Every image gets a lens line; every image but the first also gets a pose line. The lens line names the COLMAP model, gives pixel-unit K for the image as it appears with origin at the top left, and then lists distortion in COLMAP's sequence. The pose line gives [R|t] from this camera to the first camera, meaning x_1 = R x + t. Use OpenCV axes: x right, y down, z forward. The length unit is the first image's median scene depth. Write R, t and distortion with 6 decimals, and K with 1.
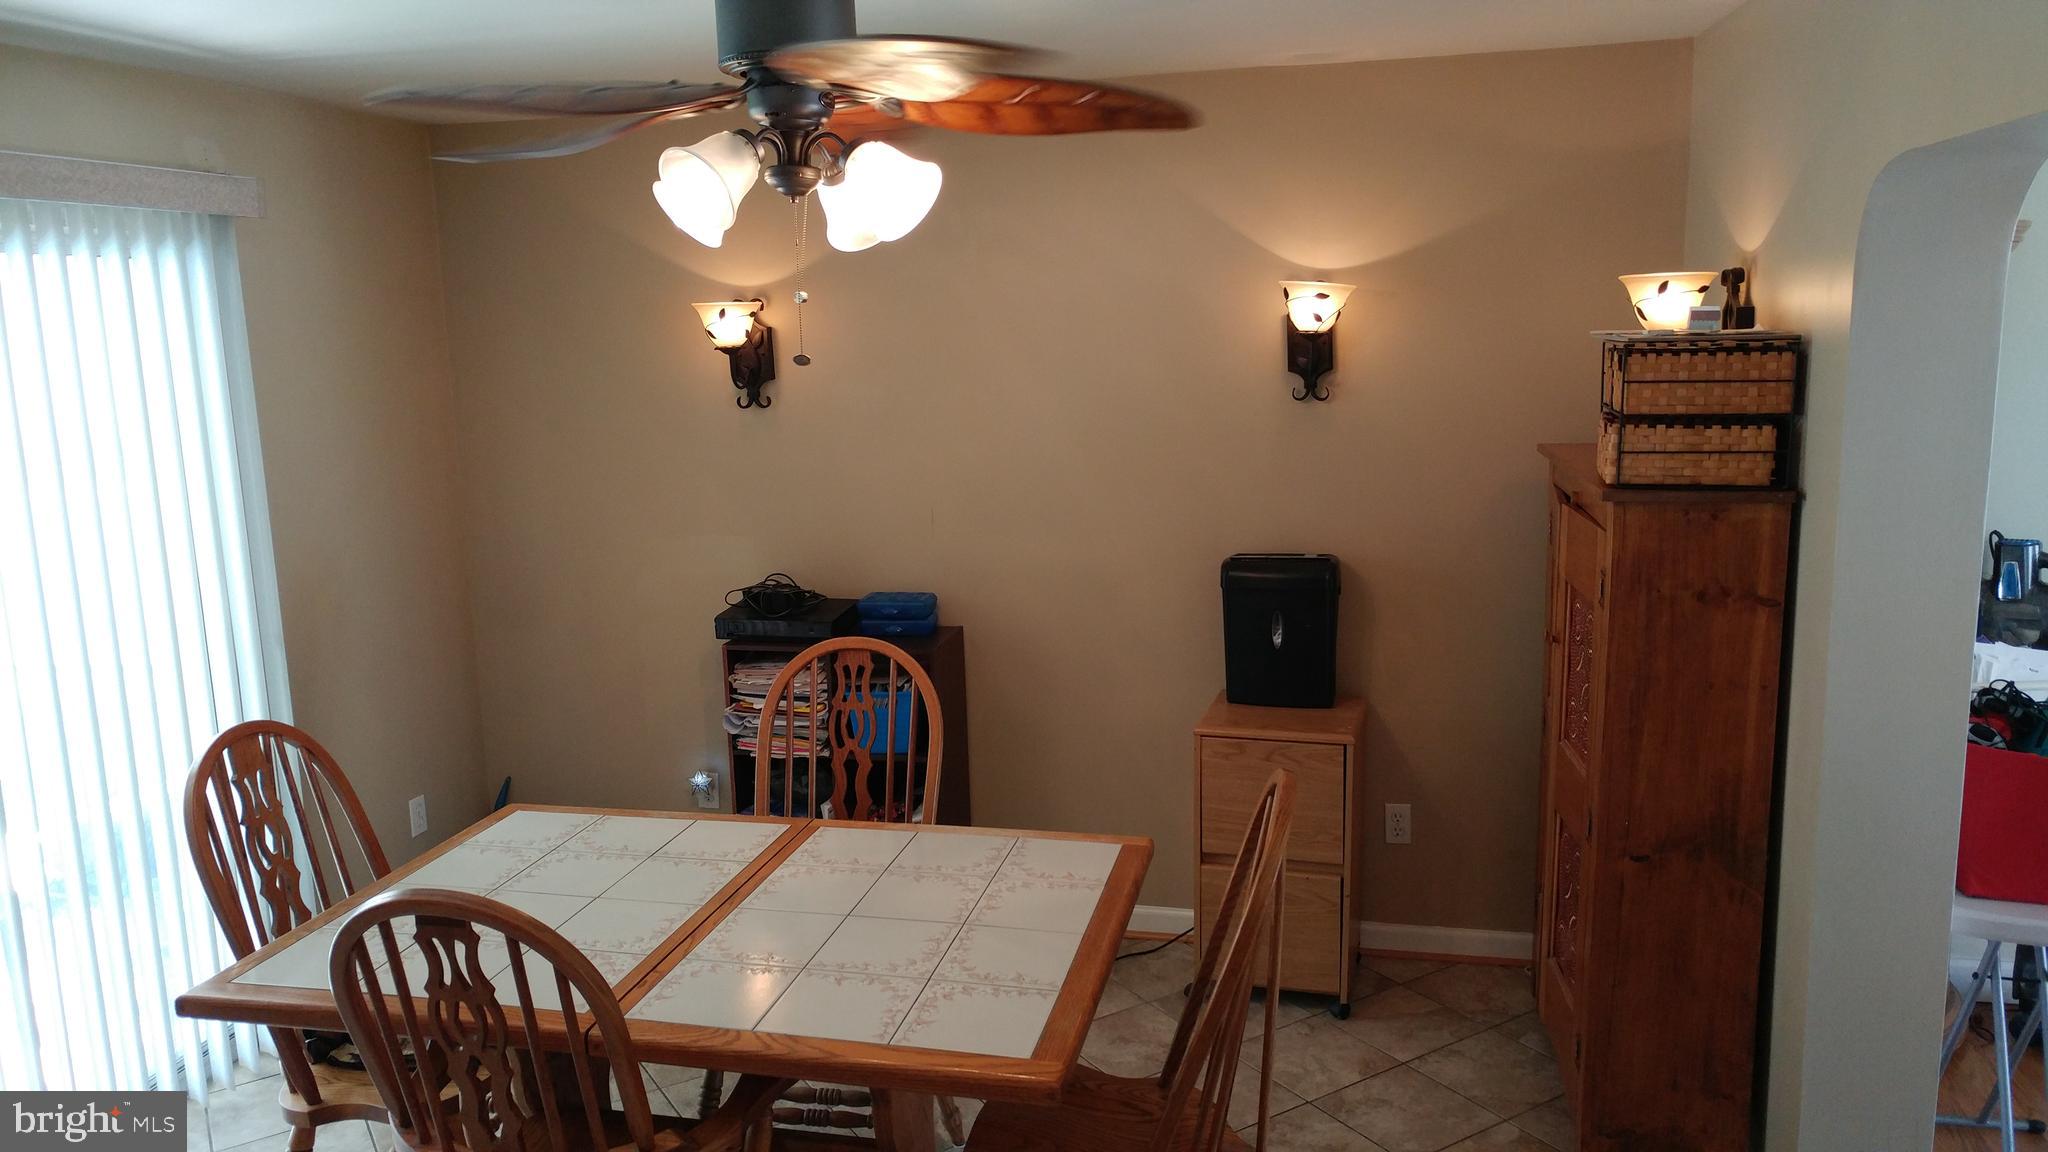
lens RADIAL K [[1522.6, 0, 980.2], [0, 1522.6, 592.6], [0, 0, 1]] dist [-0.059912, 0.170333]
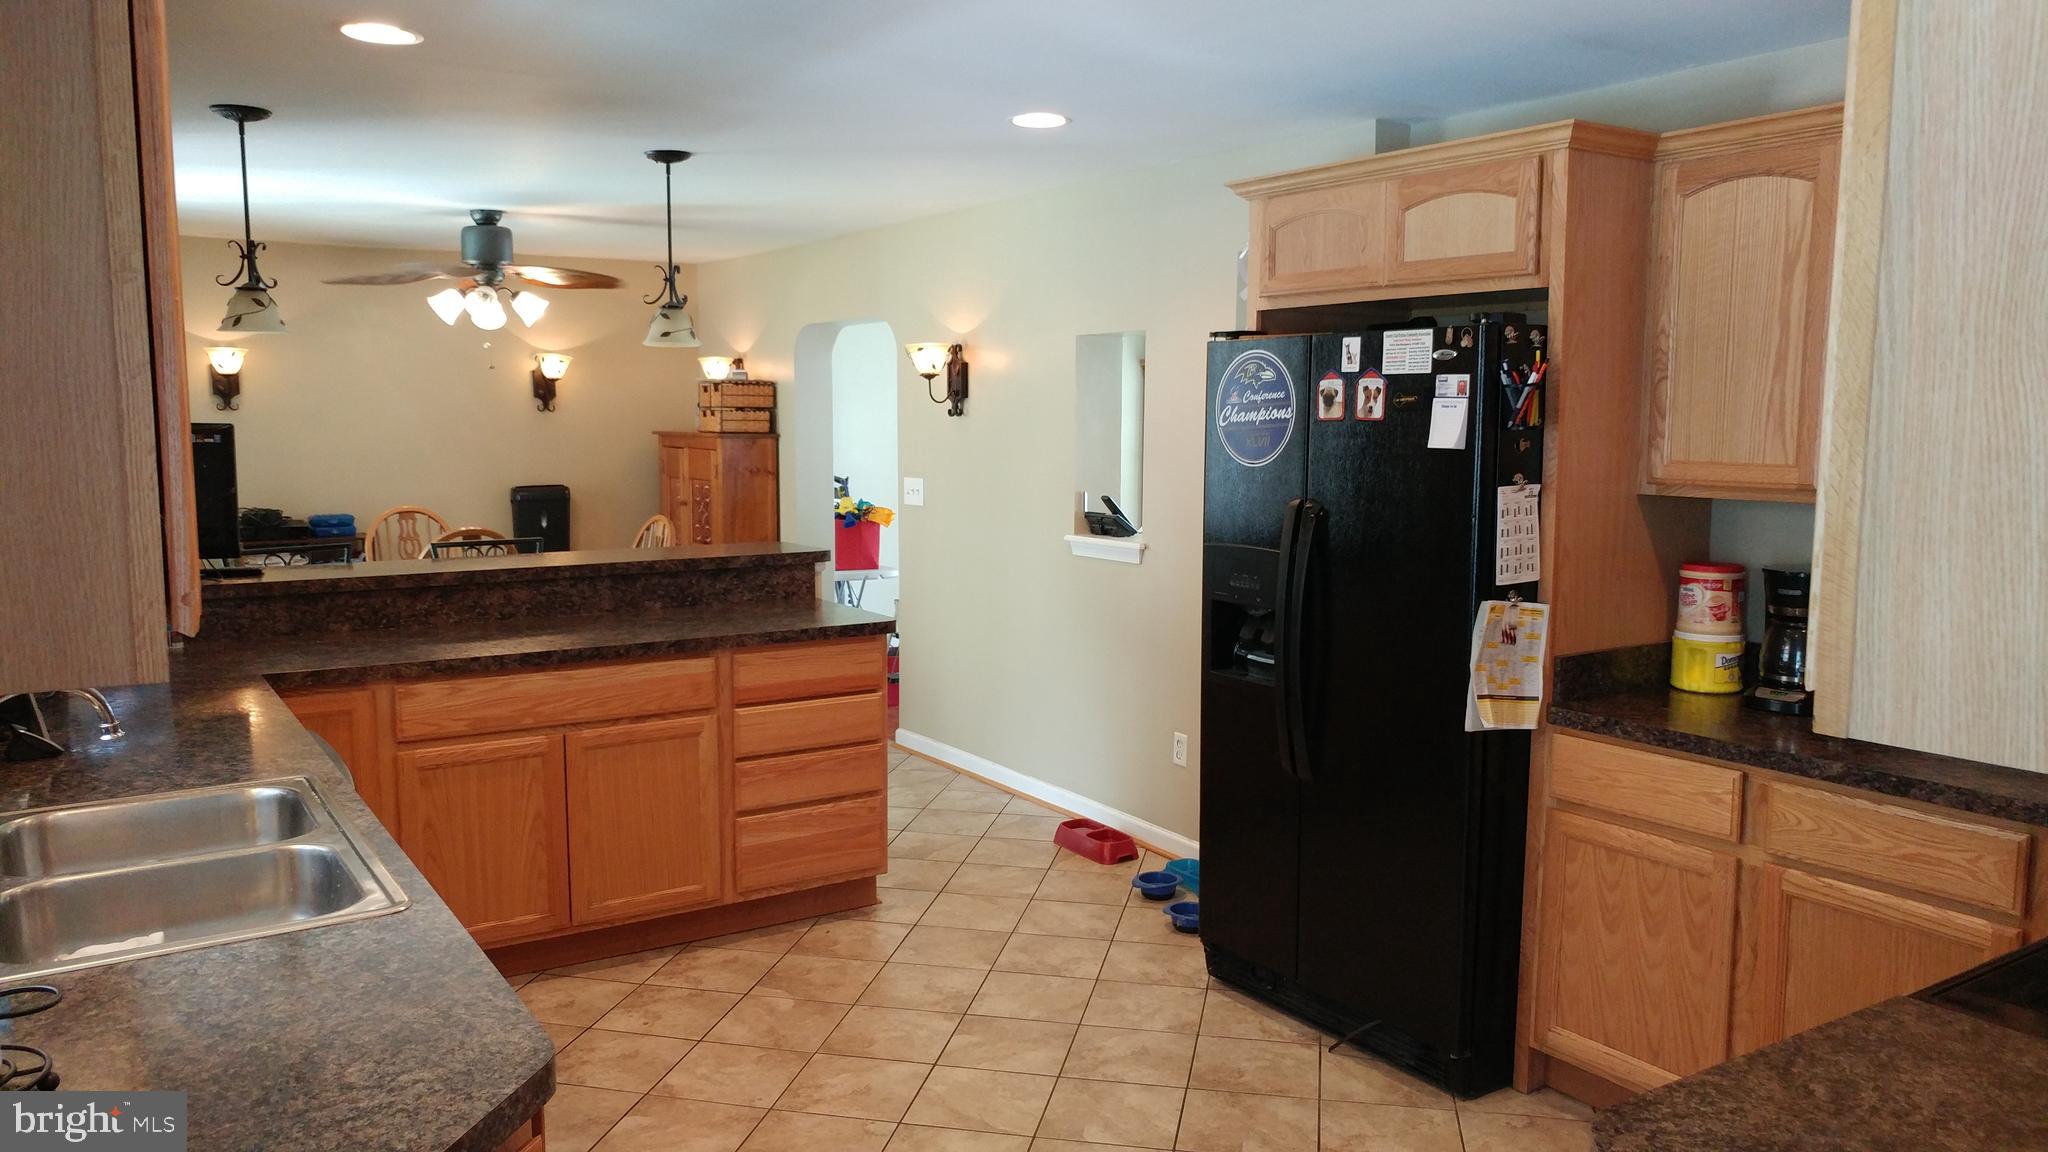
lens RADIAL K [[1490.0, 0, 1017.4], [0, 1490.0, 599.5], [0, 0, 1]] dist [0.023182, -0.006048]
pose [[0.673520, -0.062780, 0.736498, -1.249665], [0.111444, 0.993622, -0.017217, 0.341495], [-0.730720, 0.093674, 0.676220, -1.215985]]
